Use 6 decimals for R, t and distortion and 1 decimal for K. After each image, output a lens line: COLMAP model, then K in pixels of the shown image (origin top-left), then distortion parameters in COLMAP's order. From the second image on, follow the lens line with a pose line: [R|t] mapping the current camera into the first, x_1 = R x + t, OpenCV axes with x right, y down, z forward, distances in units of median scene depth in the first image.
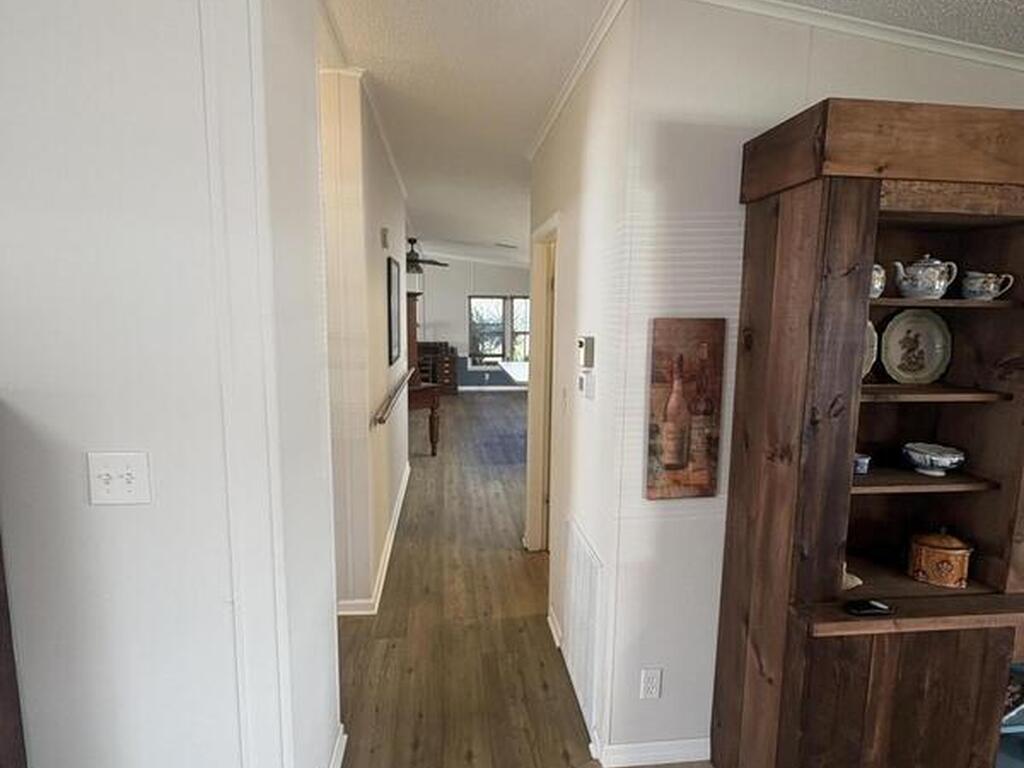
lens RADIAL K [[546.0, 0, 515.1], [0, 546.0, 385.5], [0, 0, 1]] dist [0.001253, 0.000048]
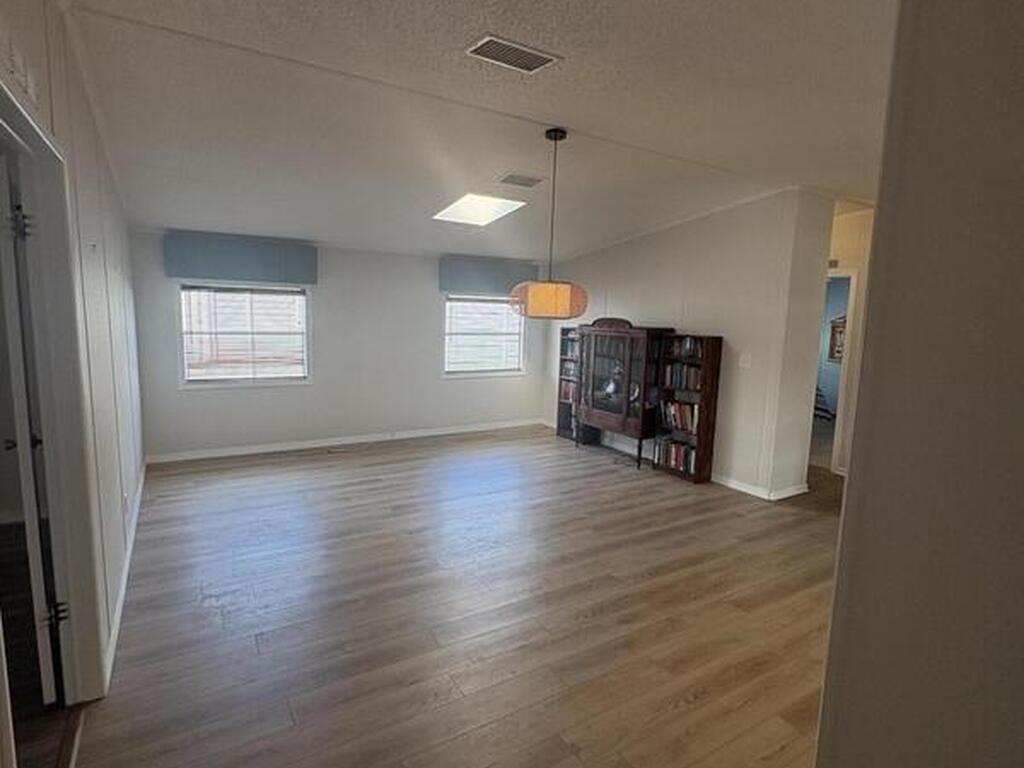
lens RADIAL K [[546.0, 0, 515.1], [0, 546.0, 385.5], [0, 0, 1]] dist [0.001253, 0.000048]
pose [[0.420733, 0.119490, -0.899281, 1.512740], [-0.144116, 0.987503, 0.063787, 0.230141], [0.895664, 0.102763, 0.432695, -1.538902]]
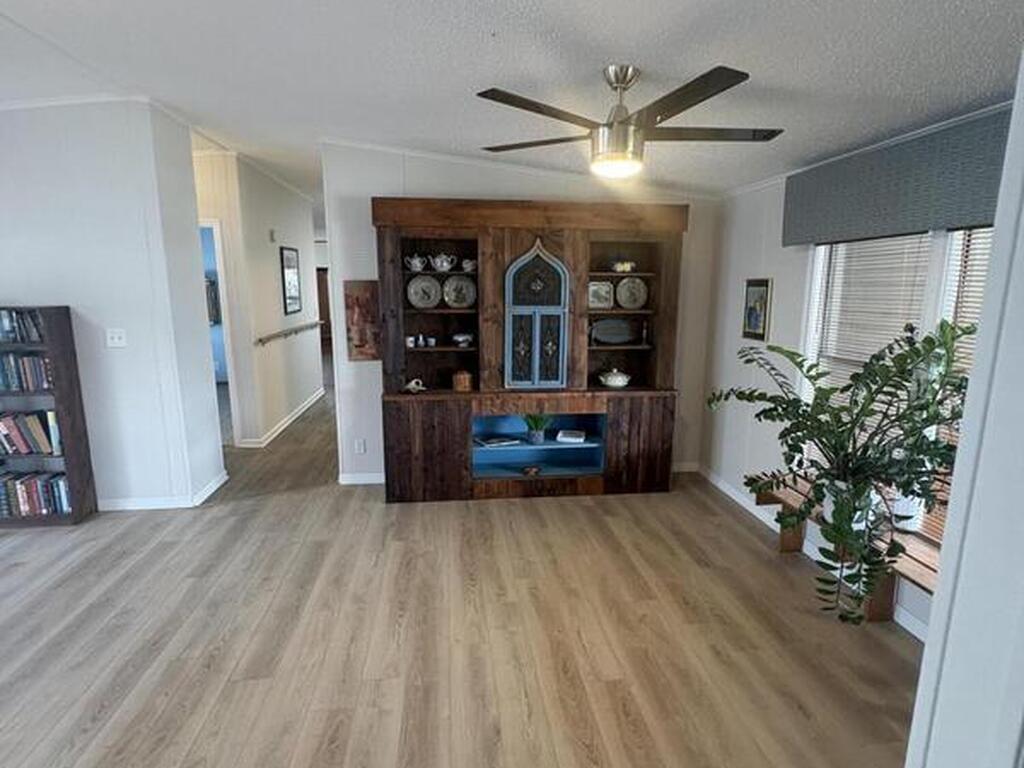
lens RADIAL K [[546.0, 0, 515.1], [0, 546.0, 385.5], [0, 0, 1]] dist [0.001253, 0.000048]
pose [[0.999916, -0.012110, -0.004604, 0.967932], [0.012342, 0.998451, 0.054257, 0.201112], [0.003940, -0.054309, 0.998516, -1.312980]]
